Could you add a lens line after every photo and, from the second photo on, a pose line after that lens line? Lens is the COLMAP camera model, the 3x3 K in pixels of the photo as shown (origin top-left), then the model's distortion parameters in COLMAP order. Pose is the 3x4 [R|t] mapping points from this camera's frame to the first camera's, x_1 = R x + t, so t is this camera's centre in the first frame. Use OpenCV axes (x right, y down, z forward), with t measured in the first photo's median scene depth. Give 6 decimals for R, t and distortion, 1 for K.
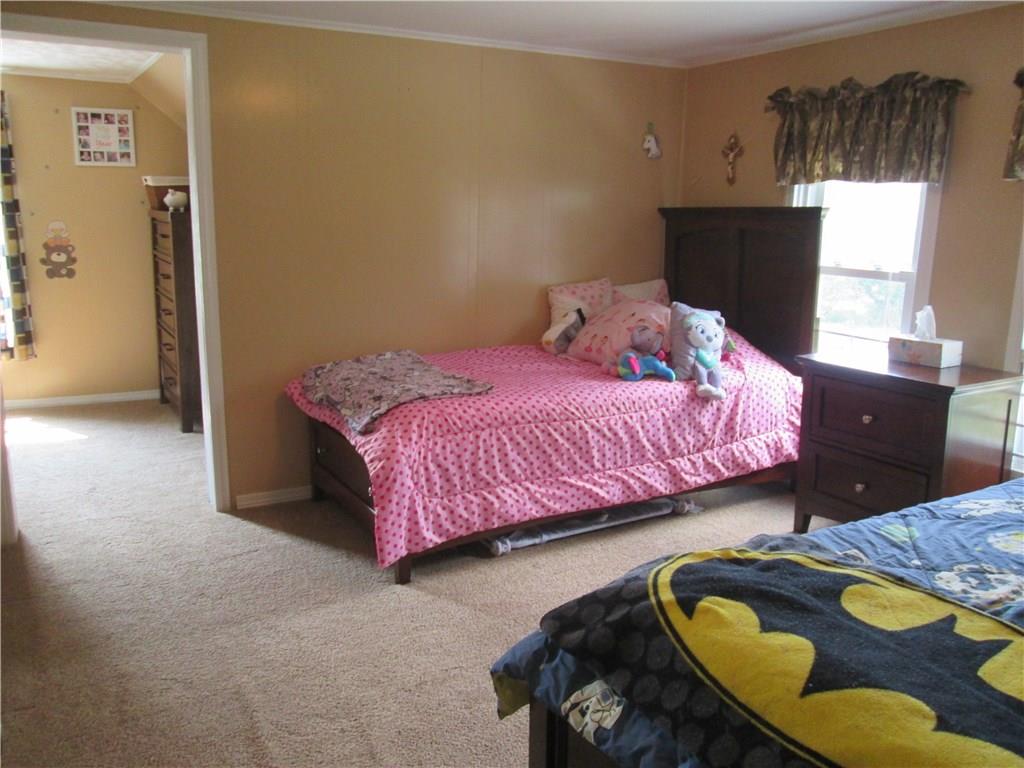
lens RADIAL K [[850.6, 0, 517.7], [0, 850.6, 383.4], [0, 0, 1]] dist [-0.032197, 0.017408]
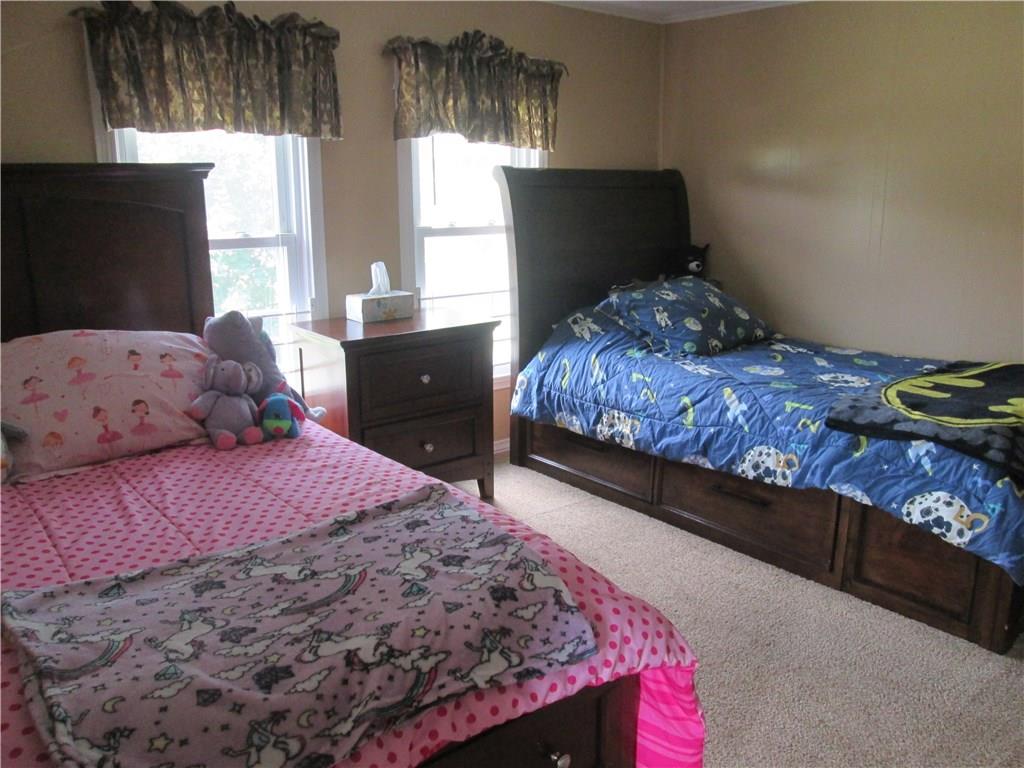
lens RADIAL K [[850.6, 0, 517.7], [0, 850.6, 383.4], [0, 0, 1]] dist [-0.032197, 0.017408]
pose [[-0.157972, -0.244079, 0.956802, -0.478554], [0.198530, 0.941332, 0.272911, -0.173978], [-0.967280, 0.233066, -0.100247, 0.851324]]
